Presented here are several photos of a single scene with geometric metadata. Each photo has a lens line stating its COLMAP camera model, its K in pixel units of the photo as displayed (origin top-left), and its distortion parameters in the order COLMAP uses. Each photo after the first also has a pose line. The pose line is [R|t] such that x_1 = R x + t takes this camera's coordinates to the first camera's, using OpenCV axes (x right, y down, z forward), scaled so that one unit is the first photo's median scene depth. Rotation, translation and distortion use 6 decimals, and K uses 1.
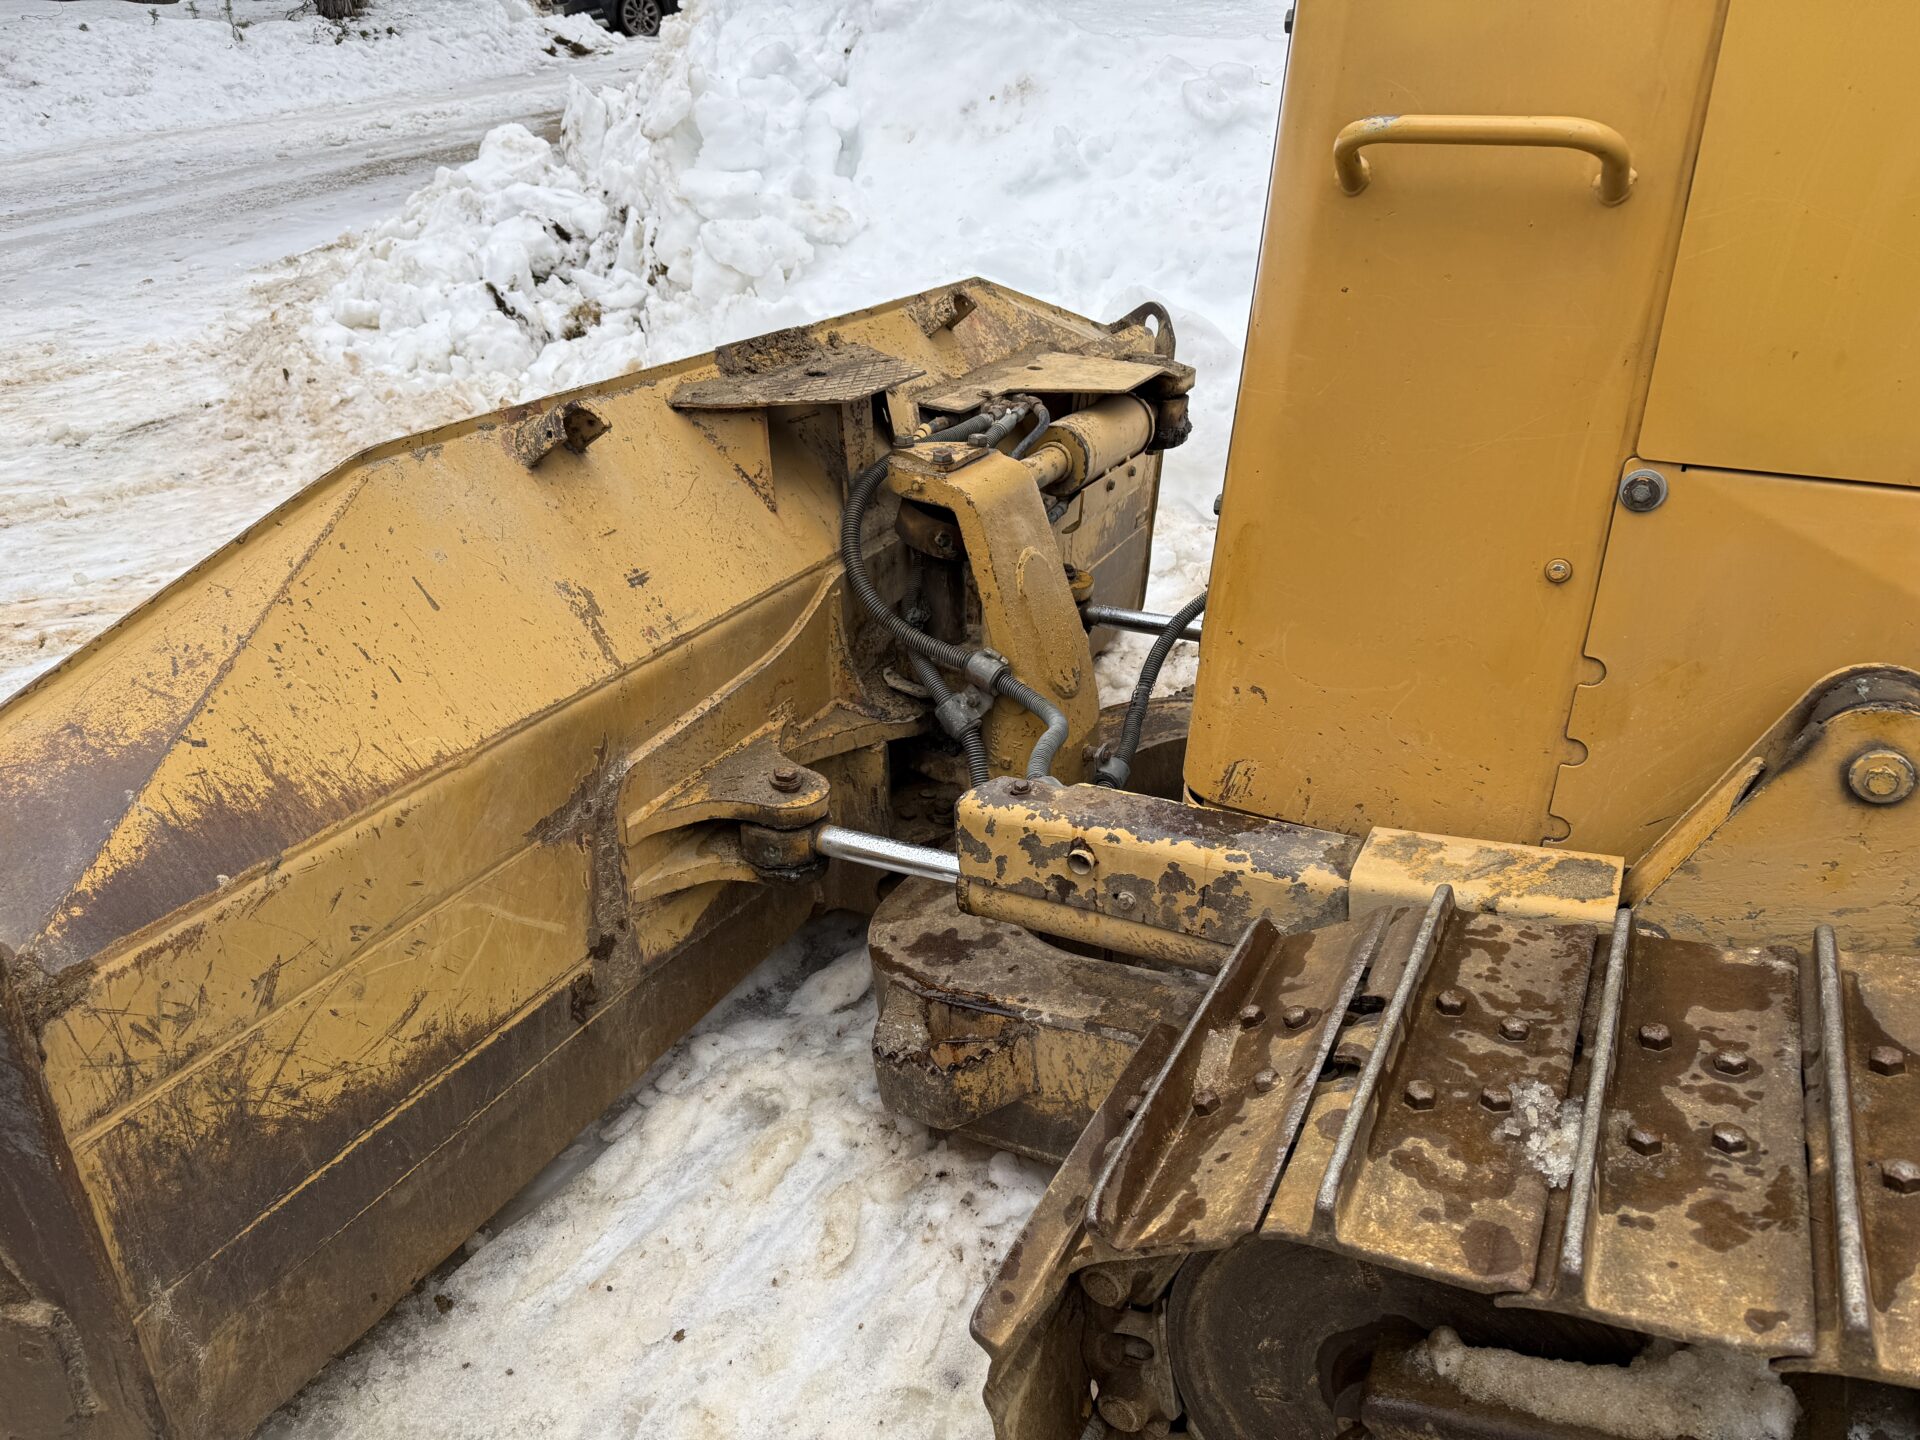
lens RADIAL K [[1319.0, 0, 976.5], [0, 1319.0, 718.9], [0, 0, 1]] dist [0.155351, -0.256180]
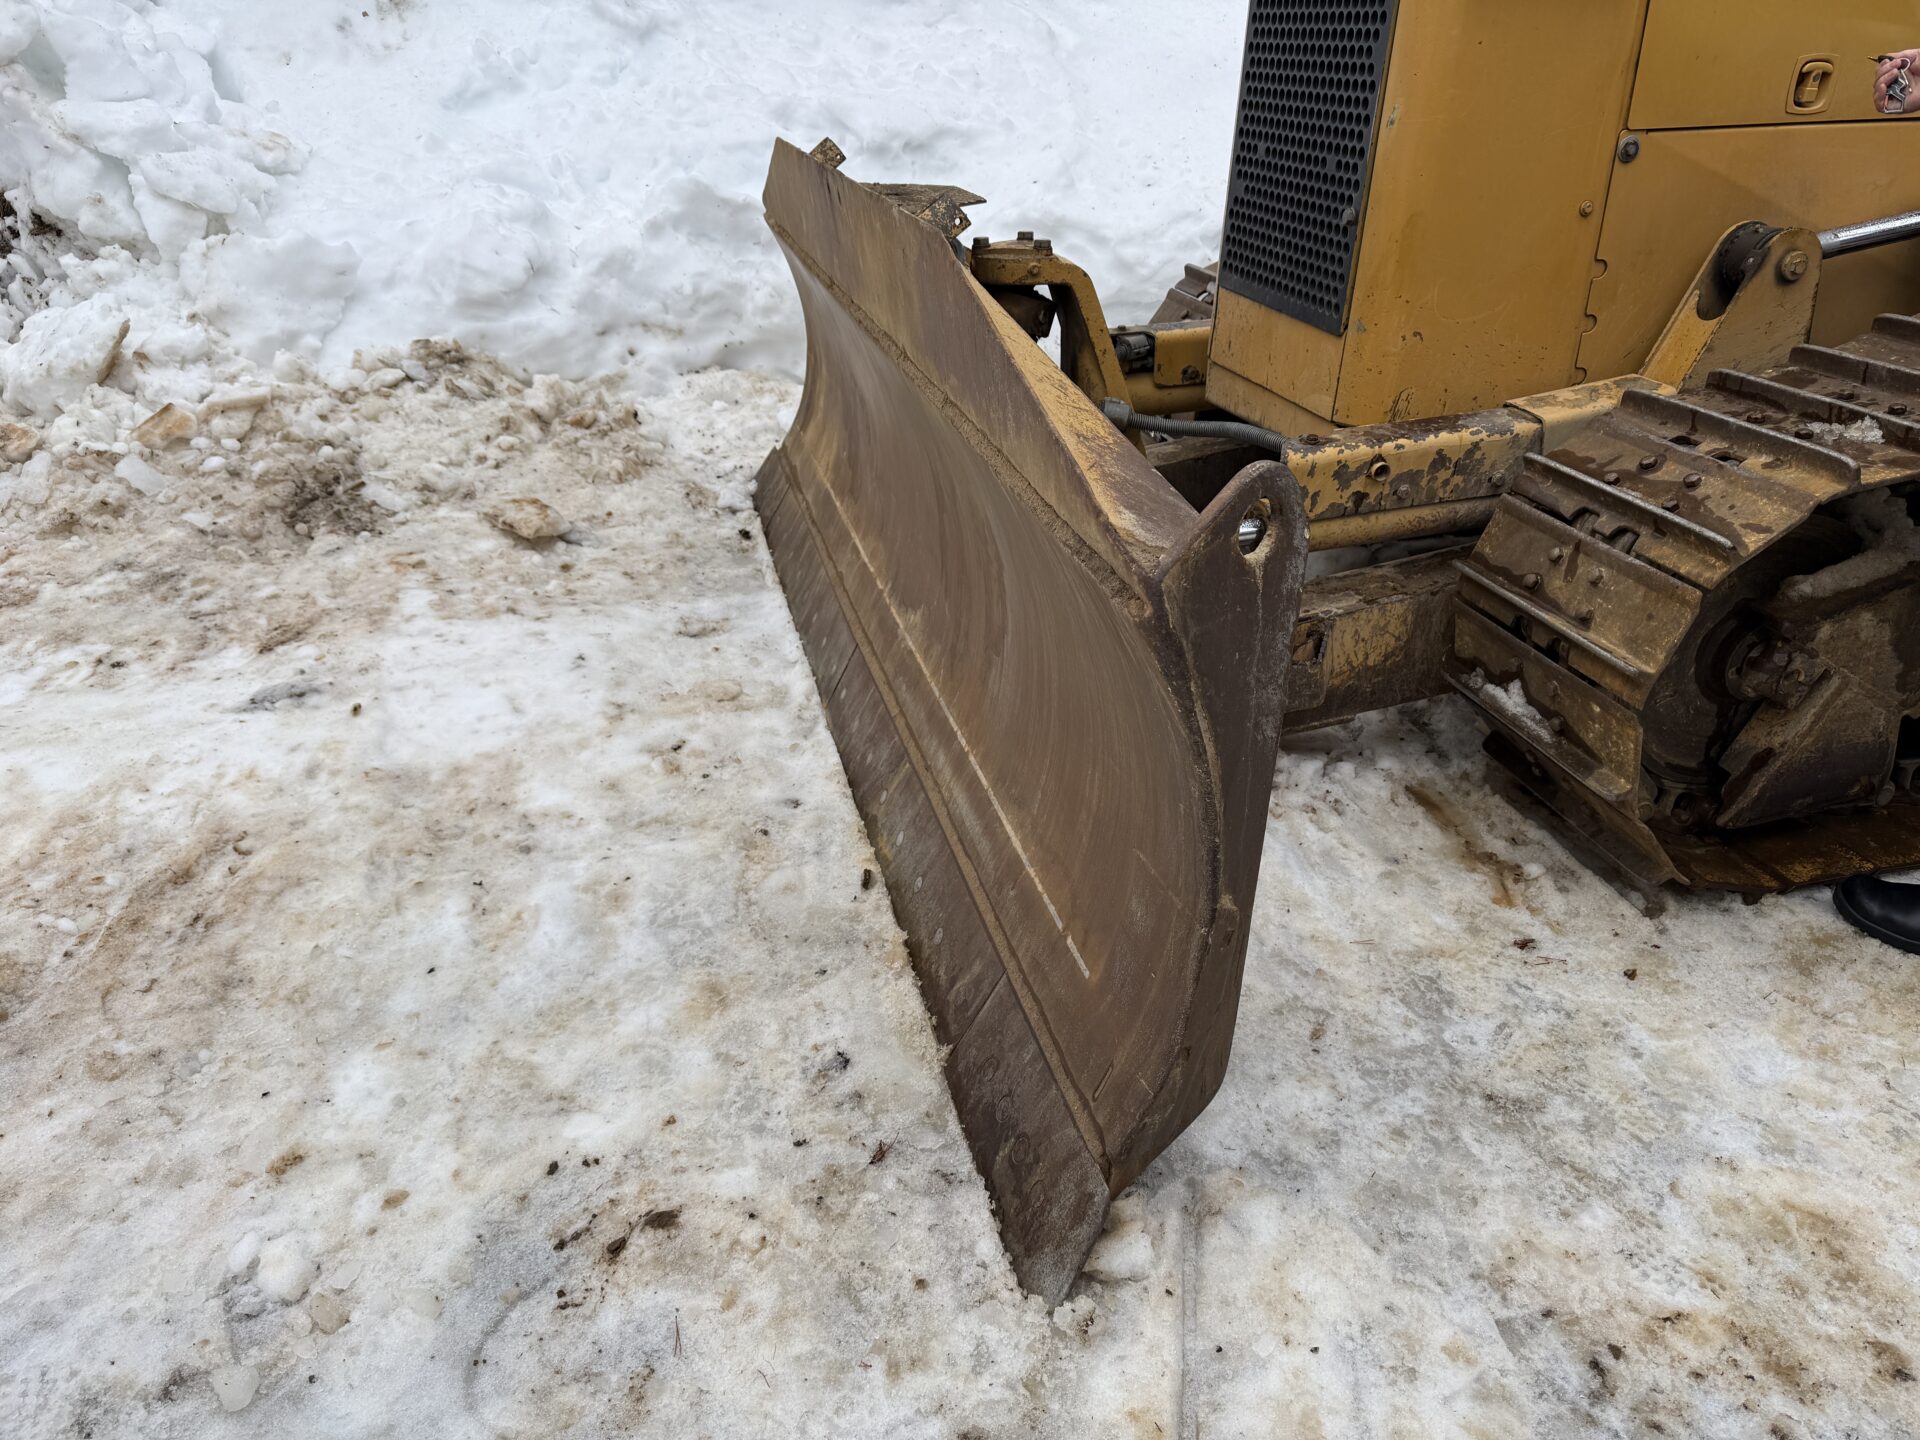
lens RADIAL K [[1340.2, 0, 948.1], [0, 1340.2, 721.5], [0, 0, 1]] dist [0.064396, -0.094680]
pose [[0.759010, -0.308486, 0.573358, -1.139986], [0.297613, 0.947628, 0.115875, 0.055080], [-0.579076, 0.082689, 0.811069, 0.119755]]
